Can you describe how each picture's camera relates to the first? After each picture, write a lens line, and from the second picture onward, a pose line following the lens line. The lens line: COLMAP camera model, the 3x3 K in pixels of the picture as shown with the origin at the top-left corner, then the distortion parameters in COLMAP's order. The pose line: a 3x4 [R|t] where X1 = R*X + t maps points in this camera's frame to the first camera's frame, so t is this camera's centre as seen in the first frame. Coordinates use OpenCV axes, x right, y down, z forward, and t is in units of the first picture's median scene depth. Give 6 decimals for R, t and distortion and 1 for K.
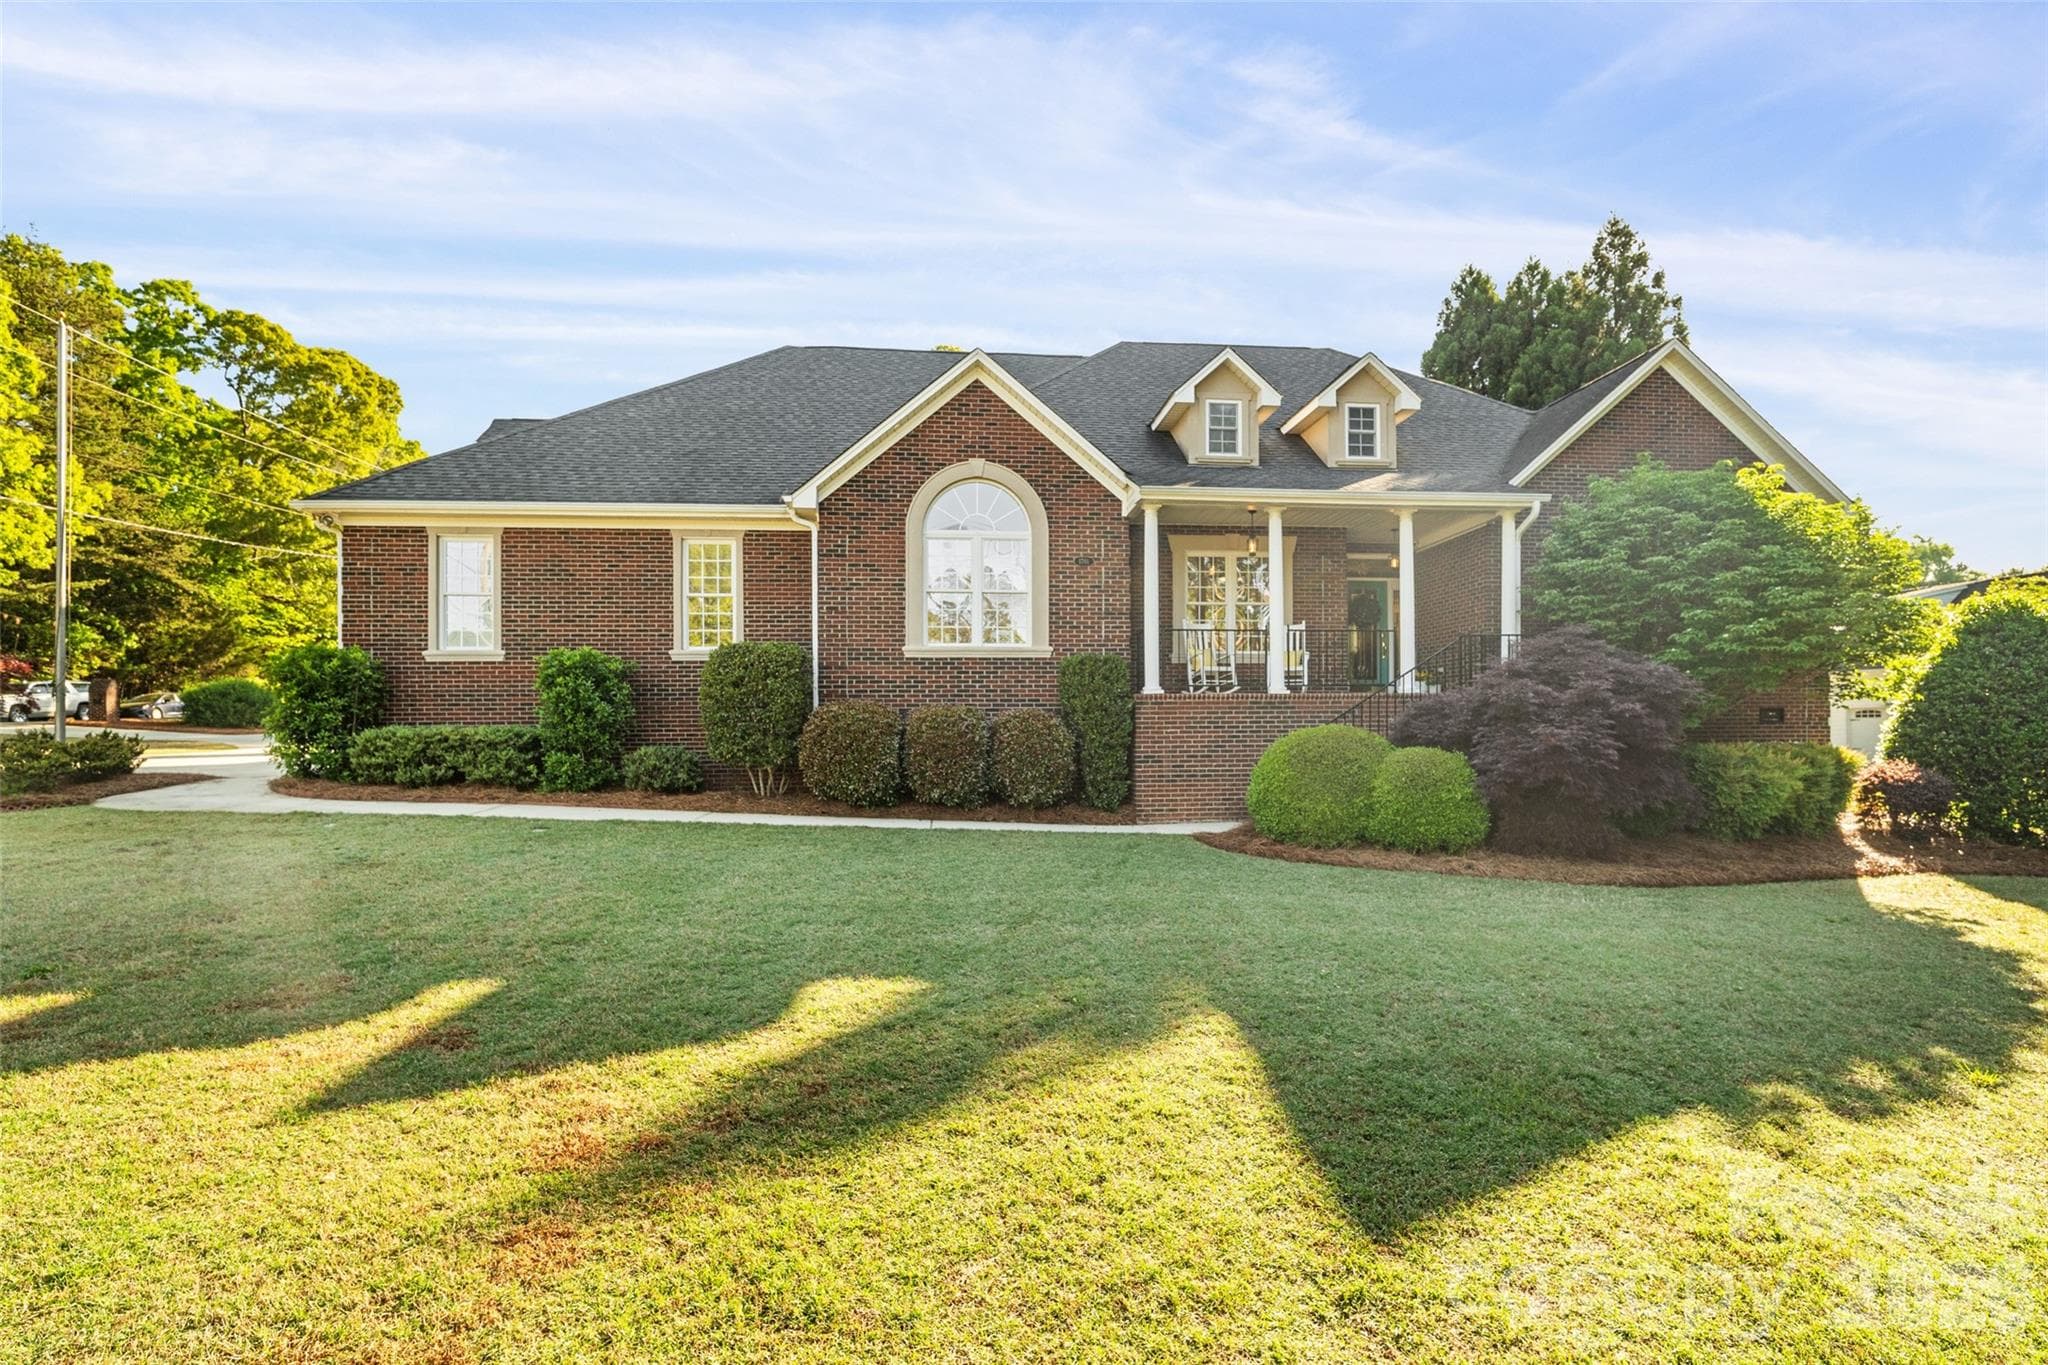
lens RADIAL K [[970.7, 0, 1024.0], [0, 970.7, 682.5], [0, 0, 1]] dist [-0.000091, -0.000032]
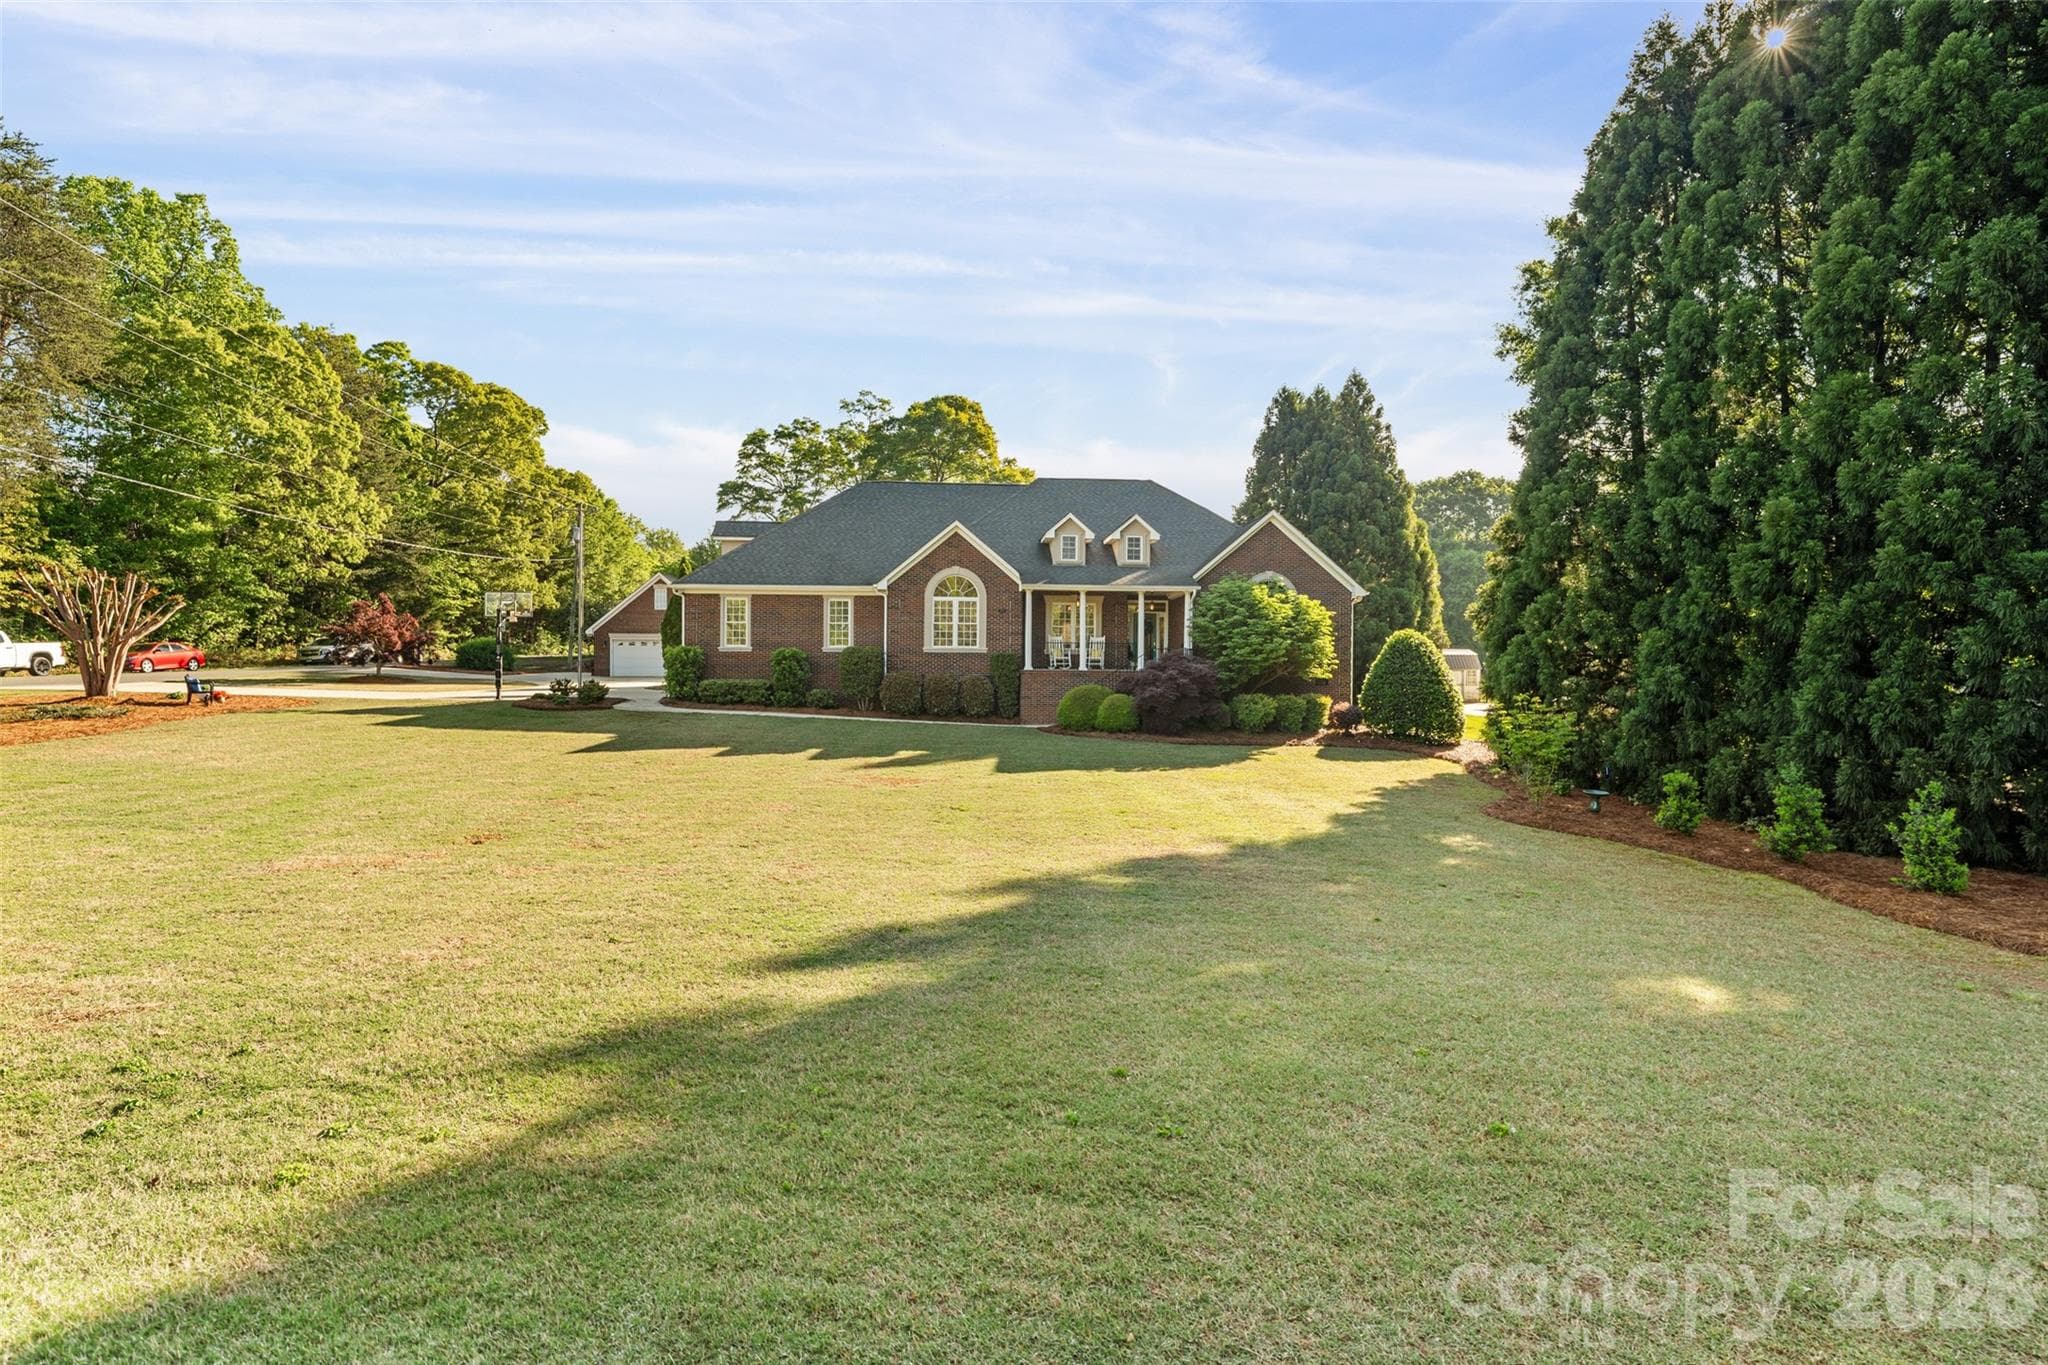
lens RADIAL K [[970.7, 0, 1024.0], [0, 970.7, 682.5], [0, 0, 1]] dist [-0.000091, -0.000032]
pose [[0.995435, 0.022947, 0.092645, -0.095084], [-0.033986, 0.992266, 0.119389, -0.238583], [-0.089189, -0.121992, 0.988516, -1.328959]]
